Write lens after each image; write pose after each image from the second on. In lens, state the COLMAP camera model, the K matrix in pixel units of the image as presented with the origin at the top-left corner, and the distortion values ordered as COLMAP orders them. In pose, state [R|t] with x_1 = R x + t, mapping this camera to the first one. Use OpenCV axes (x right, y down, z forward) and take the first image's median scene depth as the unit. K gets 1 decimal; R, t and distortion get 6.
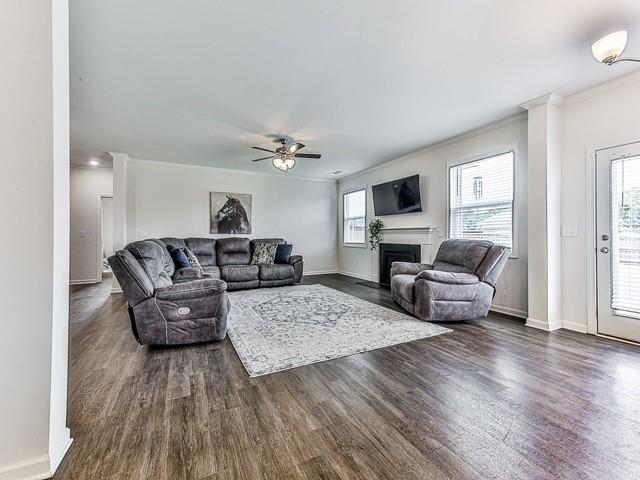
lens RADIAL K [[250.6, 0, 298.0], [0, 250.6, 235.7], [0, 0, 1]] dist [0.016118, -0.002071]
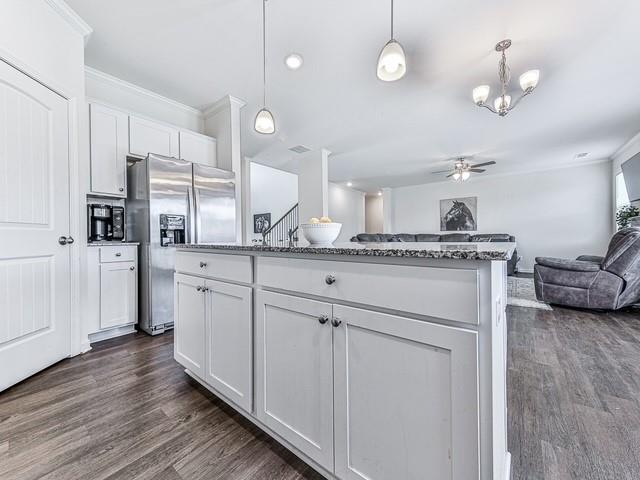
lens RADIAL K [[250.6, 0, 321.4], [0, 250.6, 240.2], [0, 0, 1]] dist [0.016118, -0.002071]
pose [[0.471823, 0.001963, -0.881691, 0.632146], [0.009366, 0.999930, 0.007238, 0.028976], [0.881643, -0.011673, 0.471772, -0.236972]]
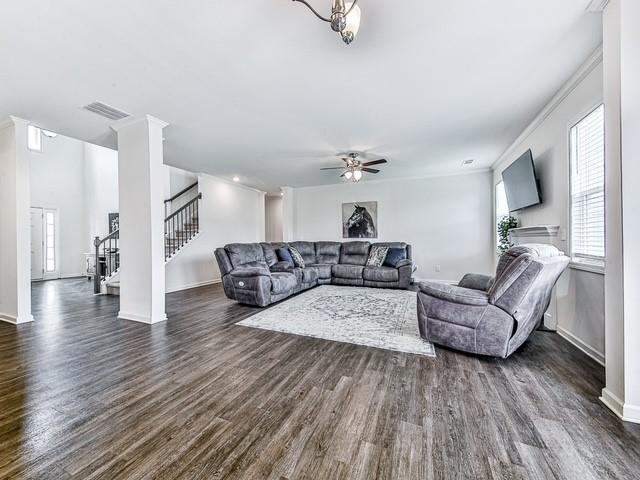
lens RADIAL K [[250.6, 0, 316.5], [0, 250.6, 240.4], [0, 0, 1]] dist [0.016118, -0.002071]
pose [[0.676871, -0.001356, -0.736101, 0.537562], [0.005632, 0.999979, 0.003337, -0.001314], [0.736080, -0.006404, 0.676864, 0.097751]]
